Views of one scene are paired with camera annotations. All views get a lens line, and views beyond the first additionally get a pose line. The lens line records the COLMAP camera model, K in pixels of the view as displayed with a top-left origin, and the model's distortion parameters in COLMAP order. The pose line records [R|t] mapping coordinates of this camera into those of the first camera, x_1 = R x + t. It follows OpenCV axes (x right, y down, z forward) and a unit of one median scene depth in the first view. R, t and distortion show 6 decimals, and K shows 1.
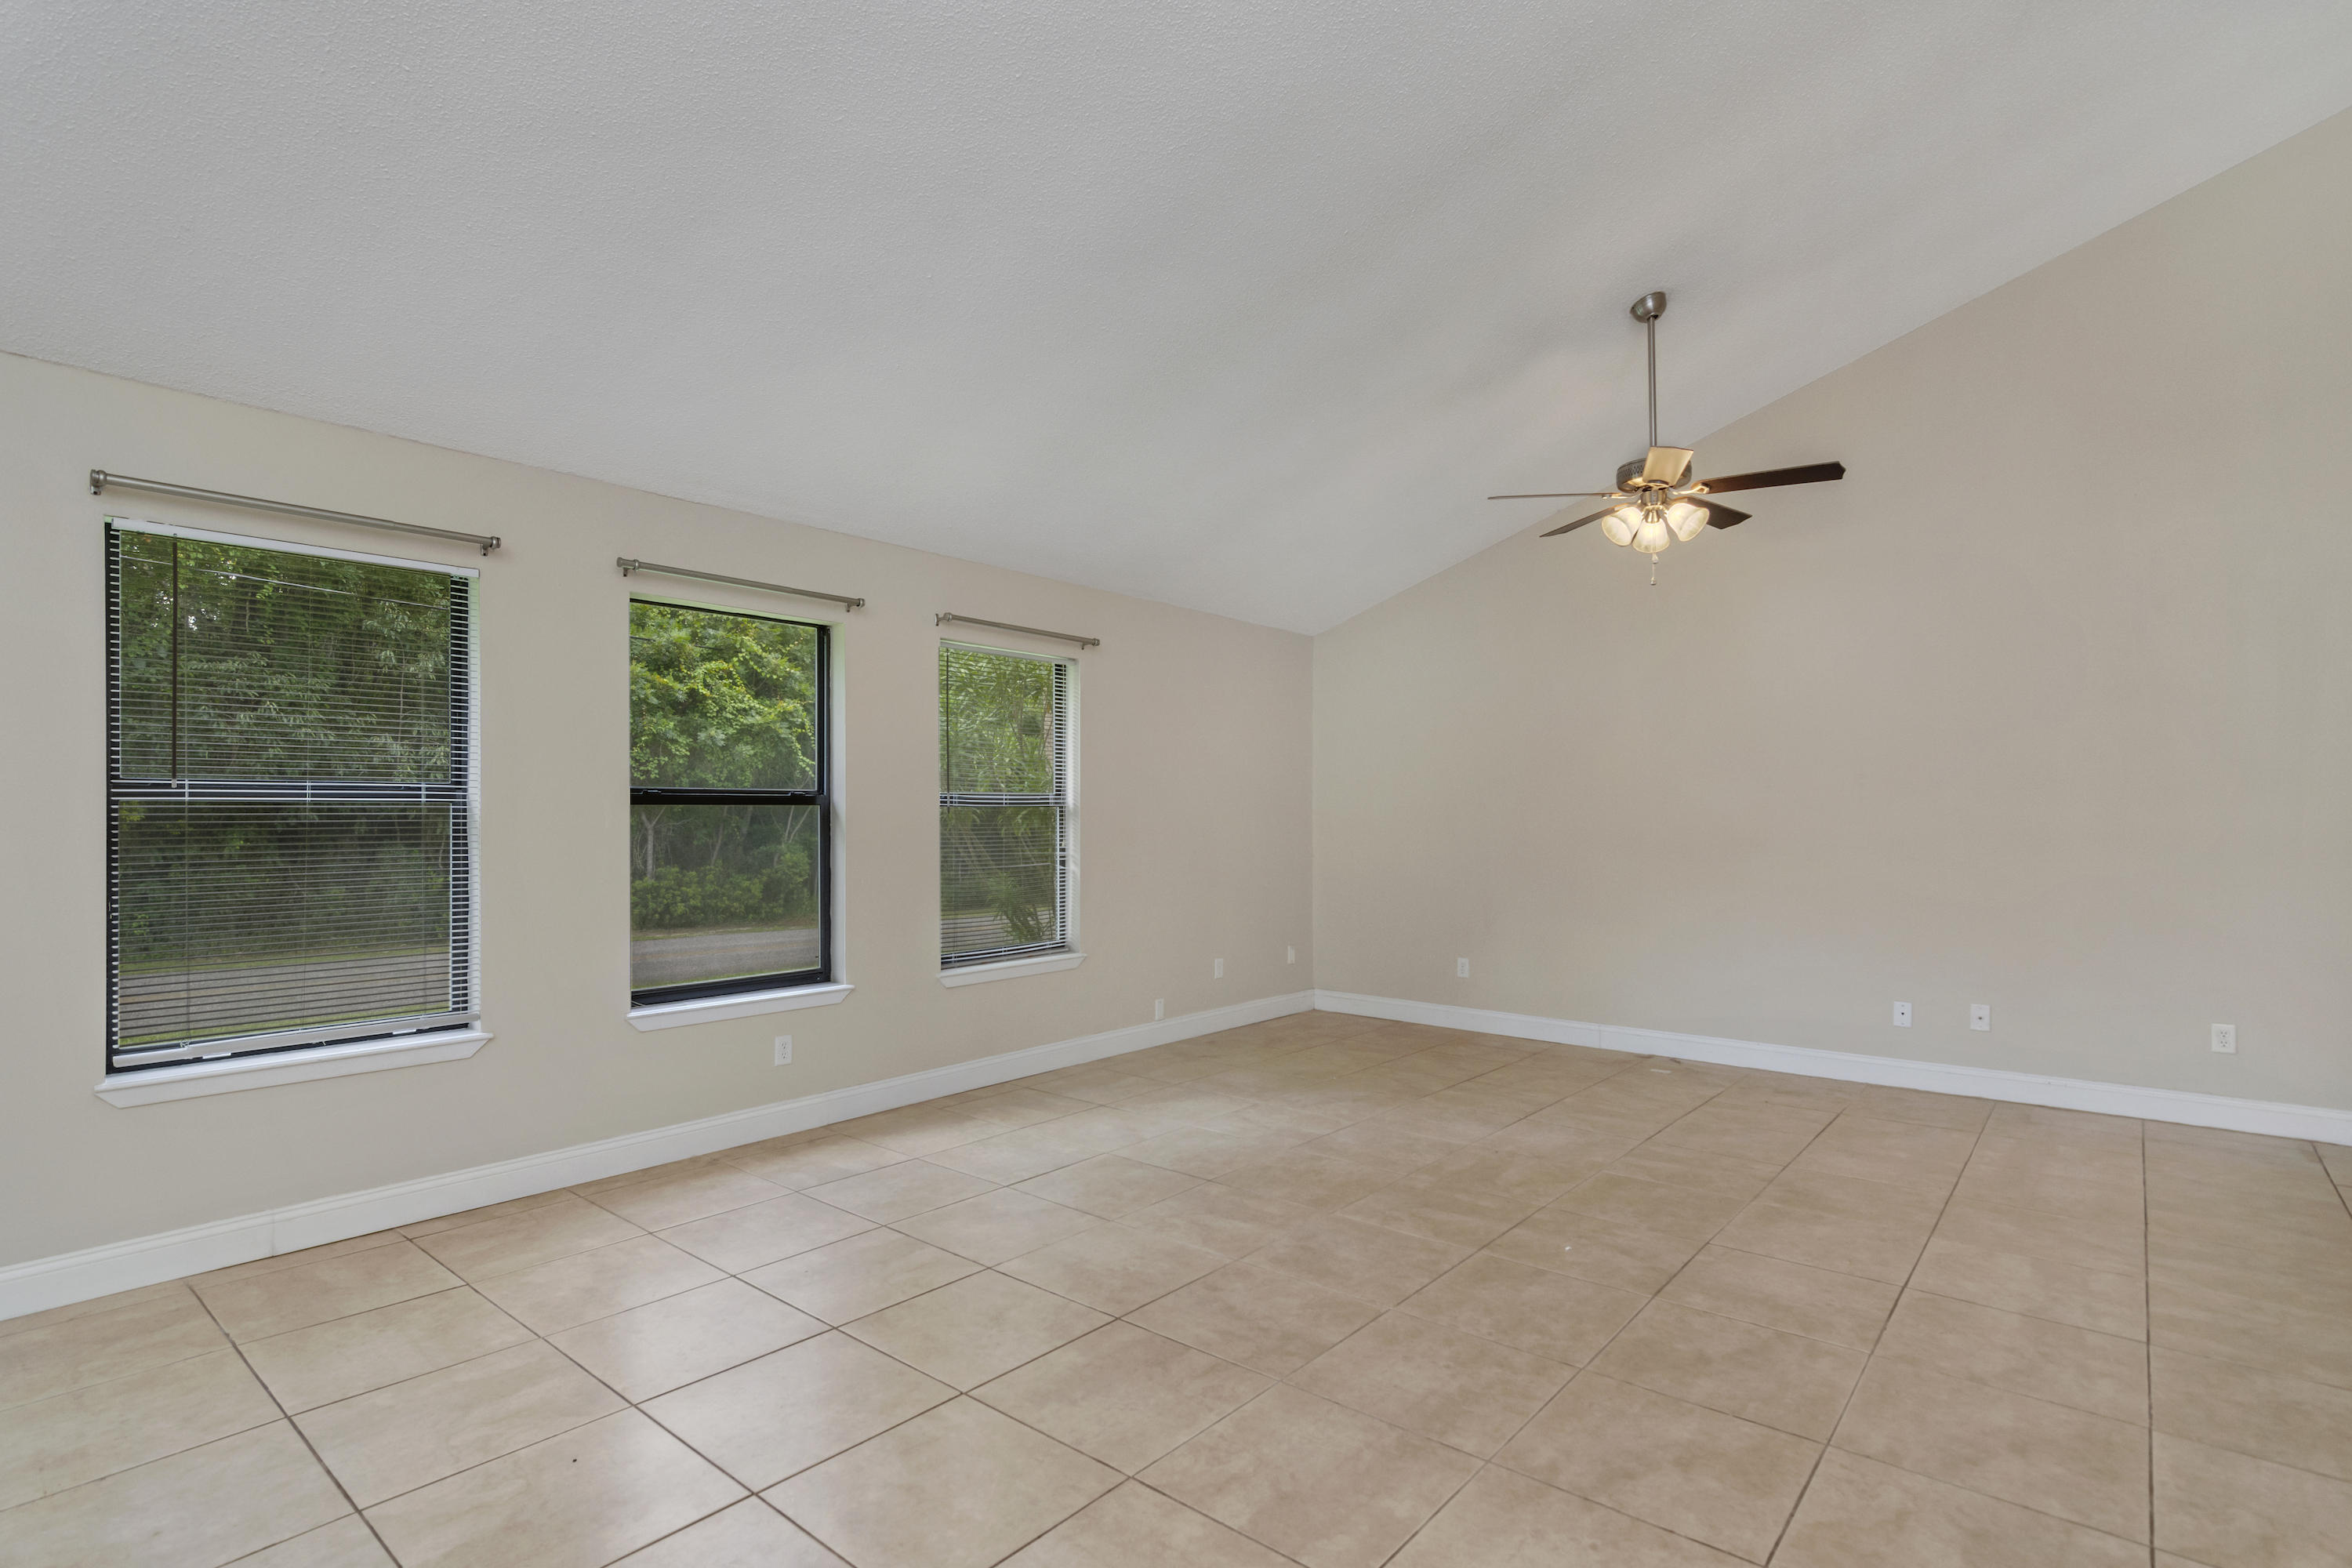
lens RADIAL K [[1136.2, 0, 1170.5], [0, 1136.2, 802.2], [0, 0, 1]] dist [-0.006775, 0.002847]
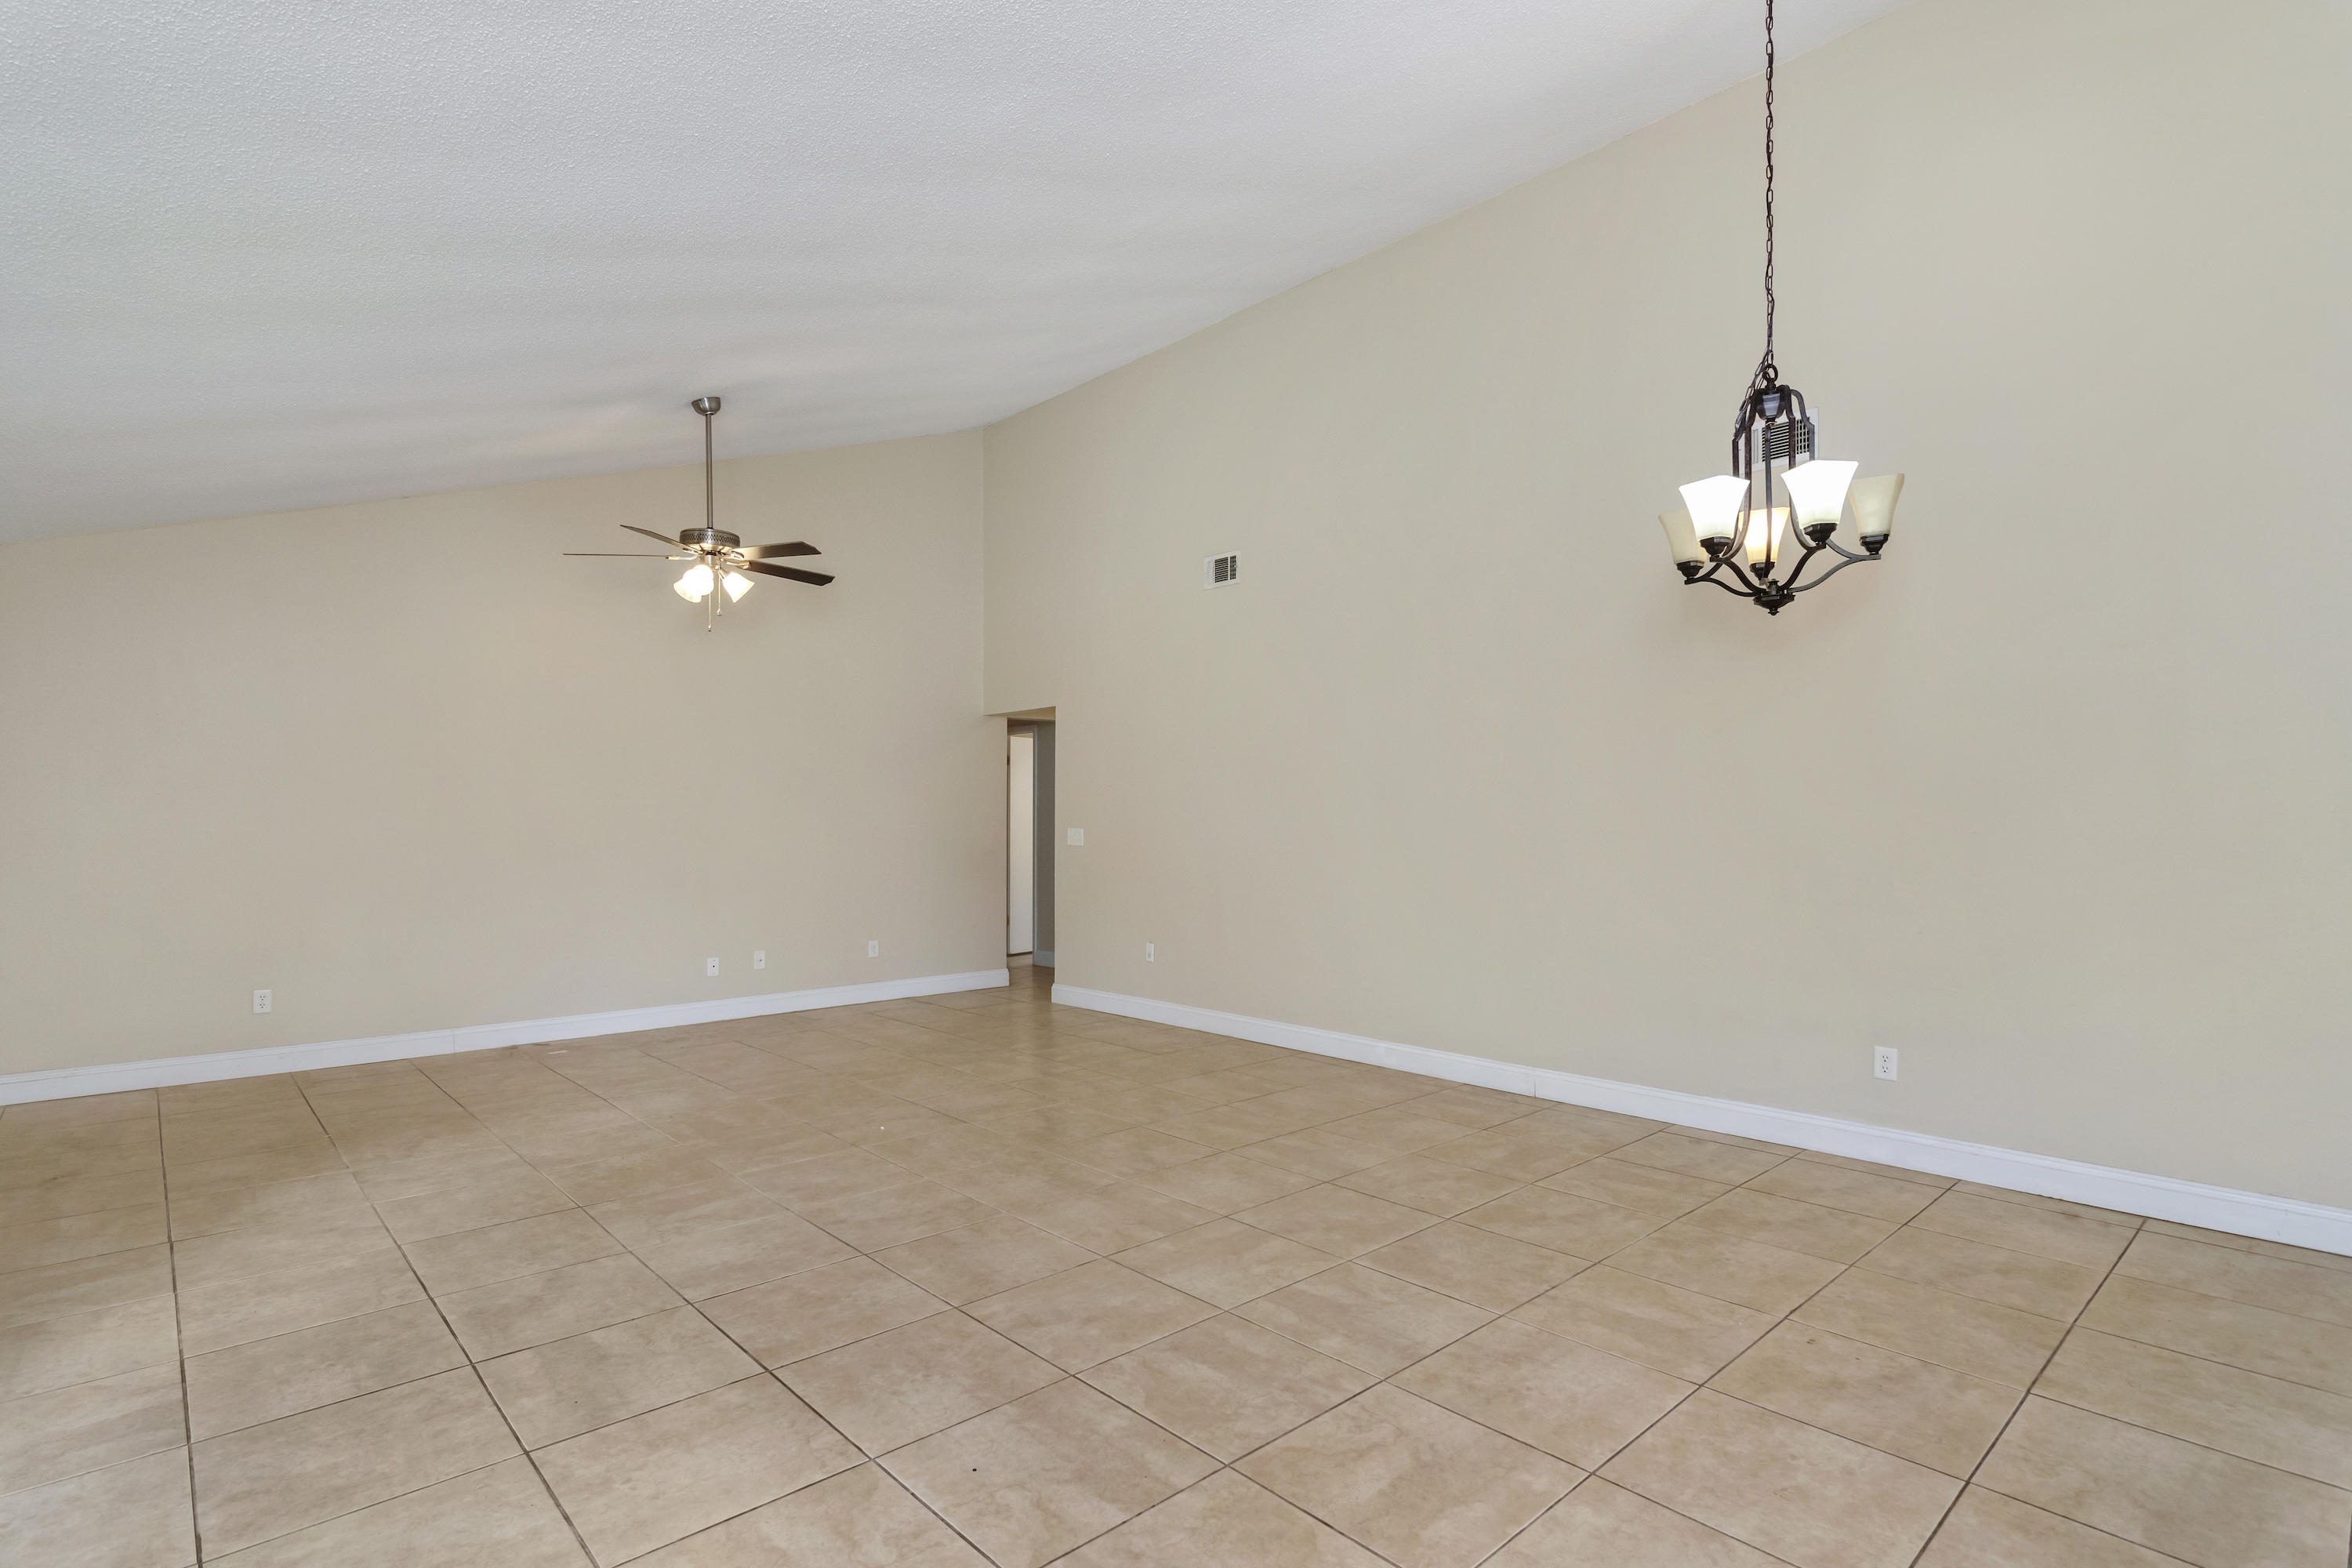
lens RADIAL K [[1136.2, 0, 1174.8], [0, 1136.2, 802.6], [0, 0, 1]] dist [-0.006775, 0.002847]
pose [[0.121269, 0.013694, 0.992525, -0.943235], [-0.009931, 0.999872, -0.012582, 0.006375], [-0.992570, -0.008331, 0.121389, 0.449631]]
